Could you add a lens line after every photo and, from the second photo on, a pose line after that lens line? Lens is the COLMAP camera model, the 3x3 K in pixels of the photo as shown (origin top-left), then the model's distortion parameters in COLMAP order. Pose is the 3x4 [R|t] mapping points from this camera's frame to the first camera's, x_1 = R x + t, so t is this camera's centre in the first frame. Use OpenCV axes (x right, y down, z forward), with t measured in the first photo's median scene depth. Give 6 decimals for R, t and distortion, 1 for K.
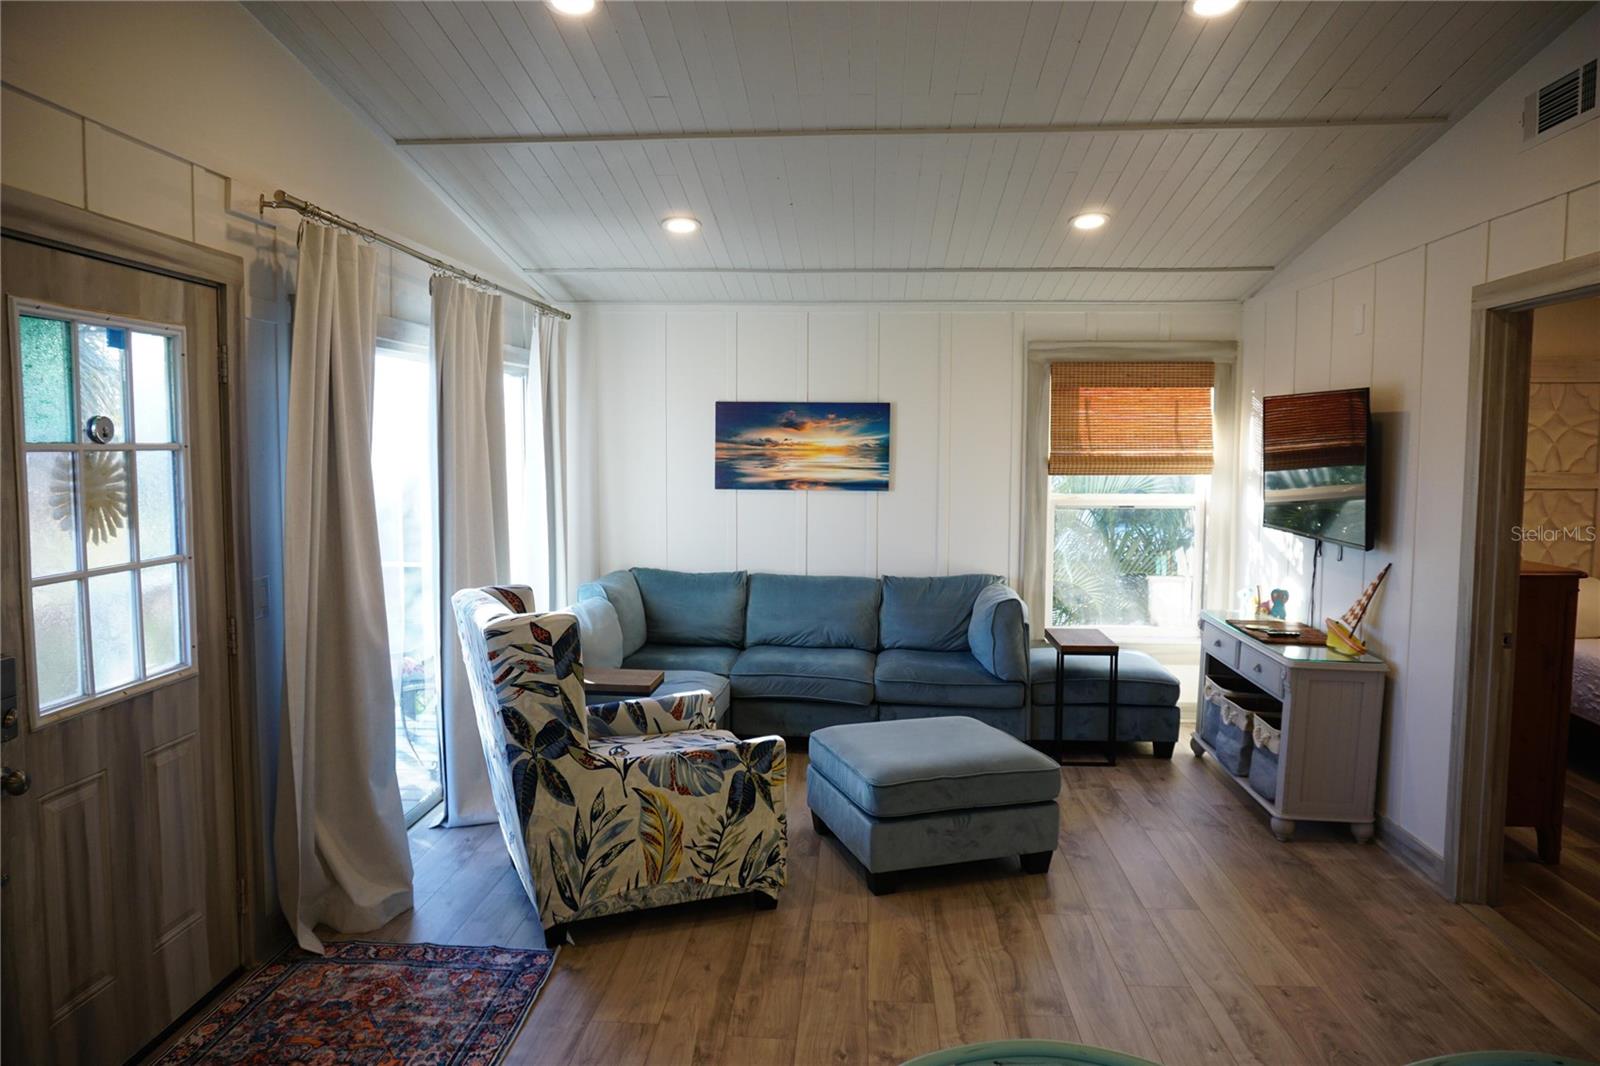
lens RADIAL K [[1075.2, 0, 800.0], [0, 1075.2, 533.0], [0, 0, 1]] dist [-0.051430, 0.038213]
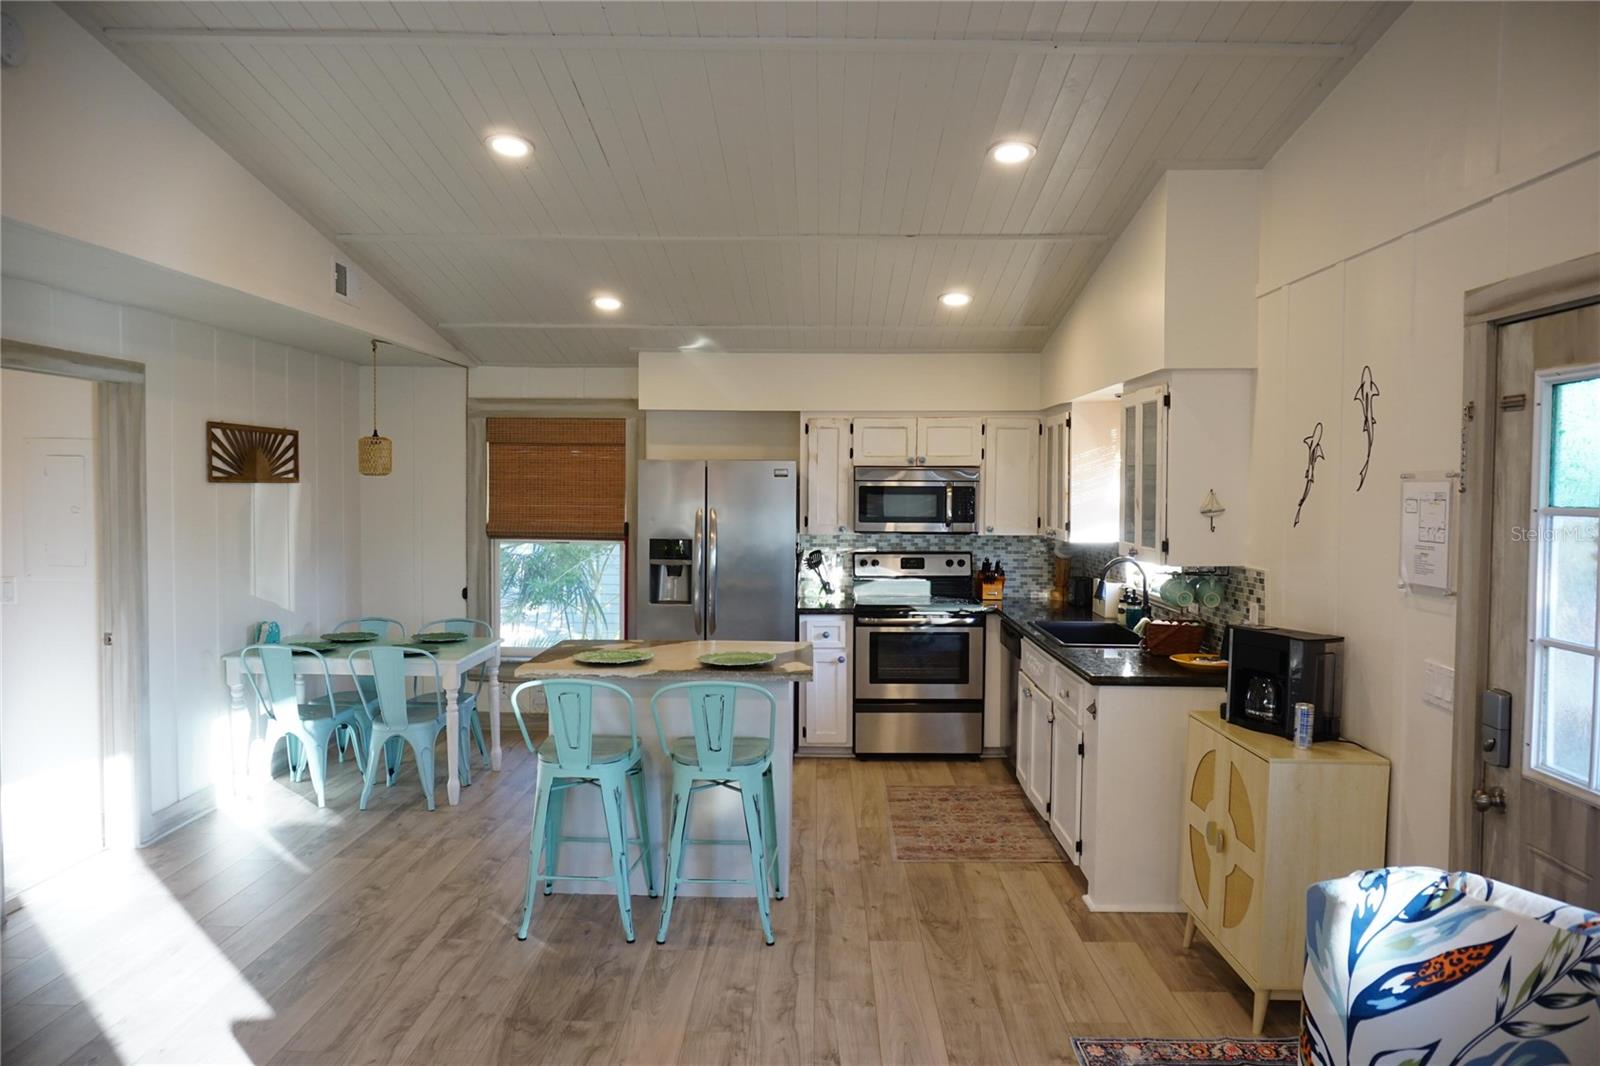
lens RADIAL K [[1075.2, 0, 800.0], [0, 1075.2, 533.0], [0, 0, 1]] dist [-0.051430, 0.038213]
pose [[-0.998860, -0.005409, -0.047418, 0.037902], [-0.011348, 0.991980, 0.125886, -0.125454], [0.046357, 0.126281, -0.990911, 1.369768]]
